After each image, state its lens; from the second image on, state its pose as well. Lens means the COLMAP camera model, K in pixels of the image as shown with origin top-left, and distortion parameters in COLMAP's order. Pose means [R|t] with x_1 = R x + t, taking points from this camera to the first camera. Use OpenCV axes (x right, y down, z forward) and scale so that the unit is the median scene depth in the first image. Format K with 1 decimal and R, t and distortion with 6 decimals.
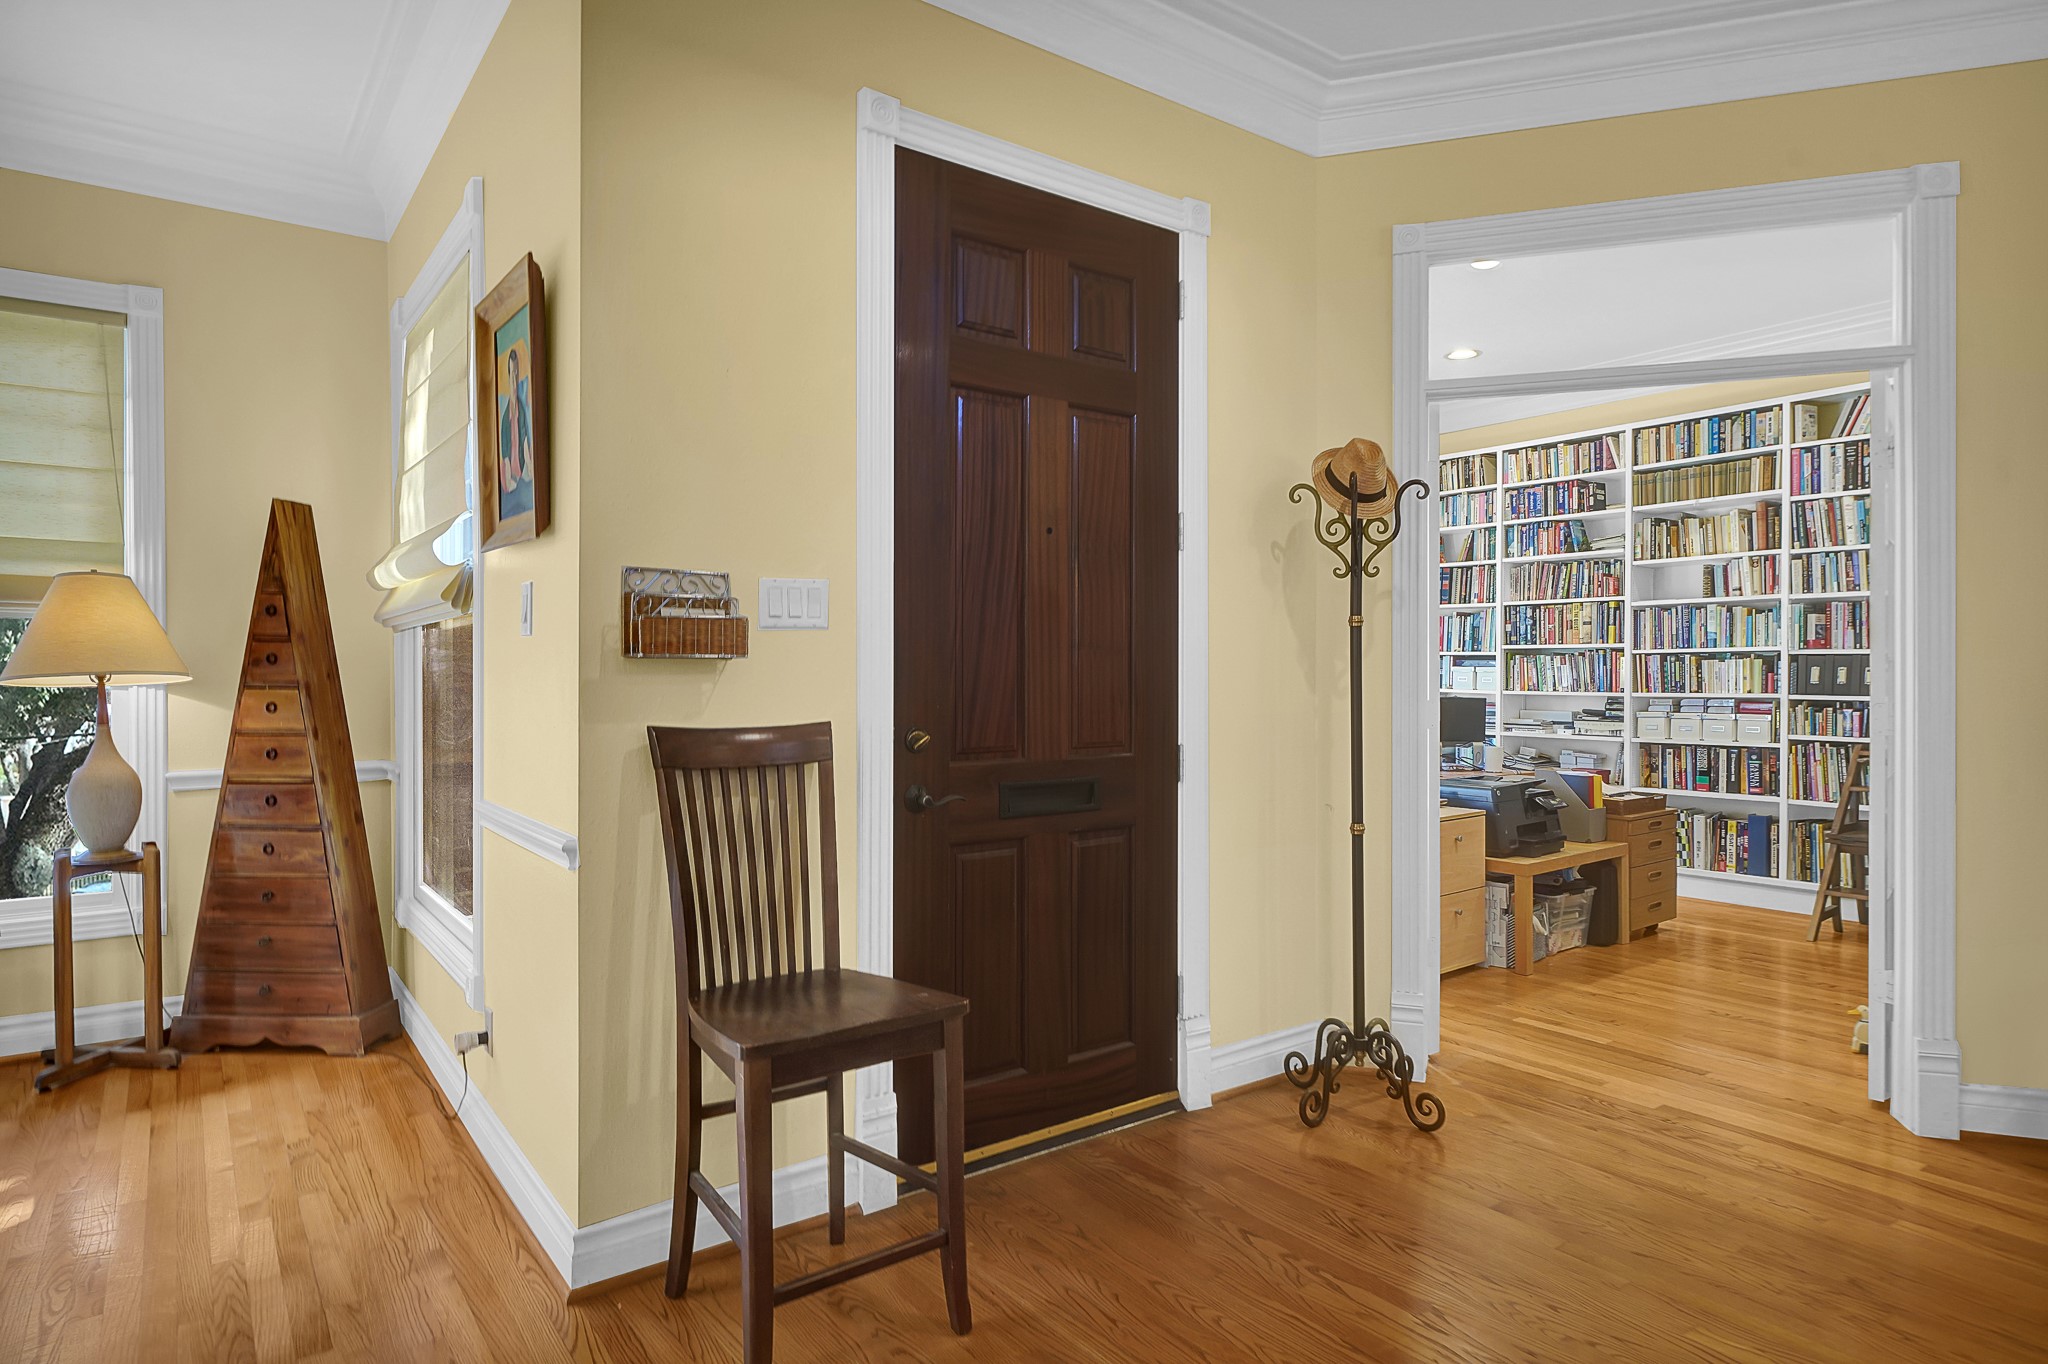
lens RADIAL K [[1149.3, 0, 1022.0], [0, 1149.3, 677.6], [0, 0, 1]] dist [-0.002223, -0.000389]
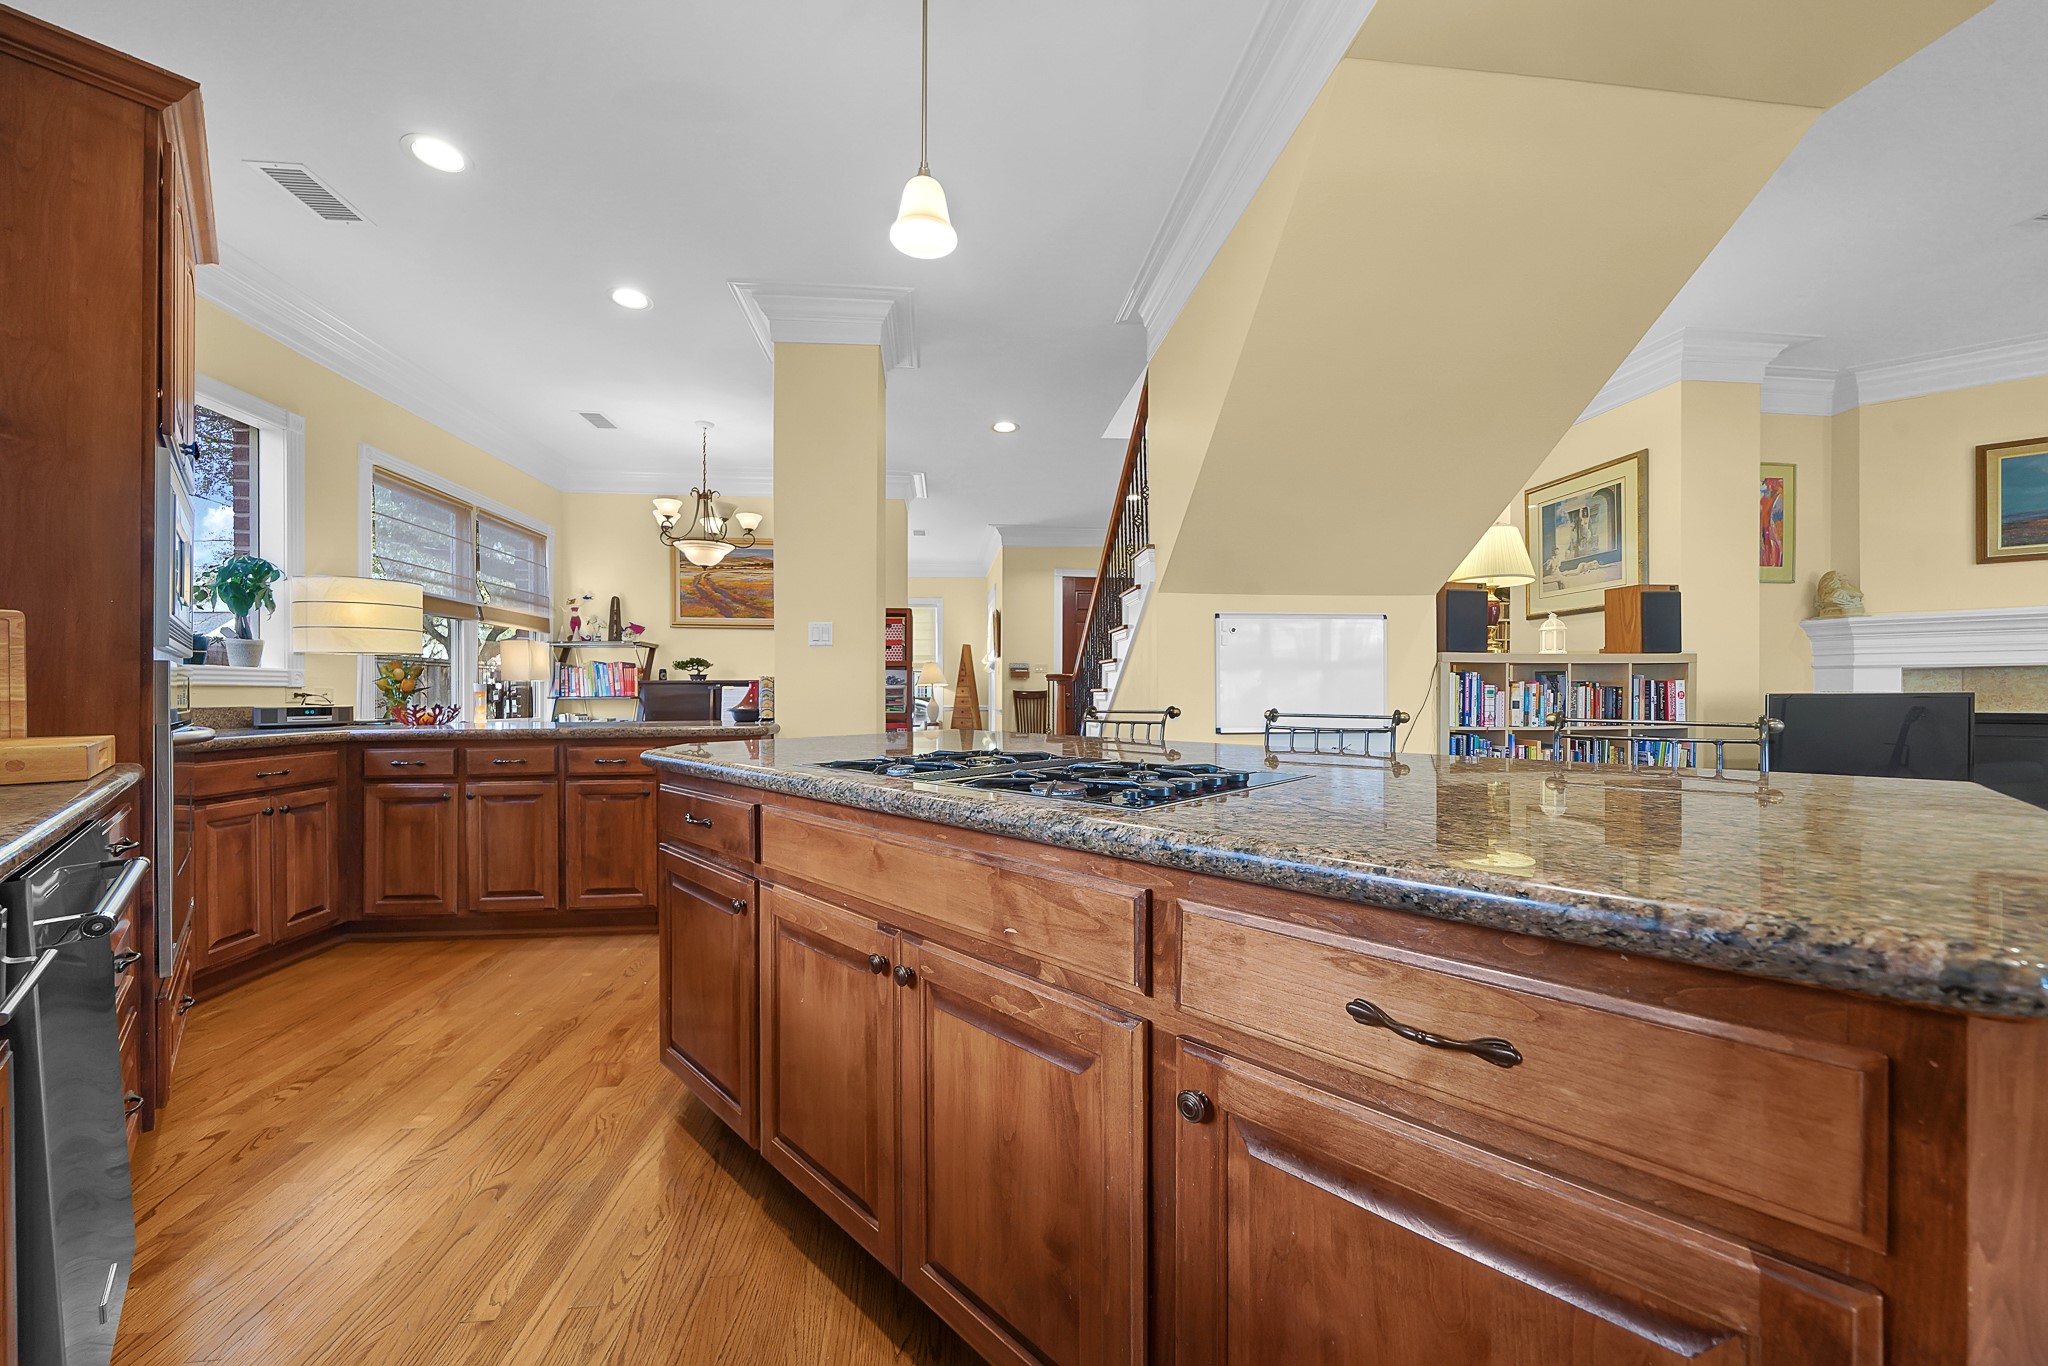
lens RADIAL K [[744.2, 0, 985.3], [0, 744.2, 693.7], [0, 0, 1]] dist [-0.006277, -0.000339]
pose [[0.843109, 0.000596, -0.537742, 1.424882], [-0.001562, 0.999998, -0.001340, 0.057905], [0.537740, 0.001970, 0.843109, -2.025612]]
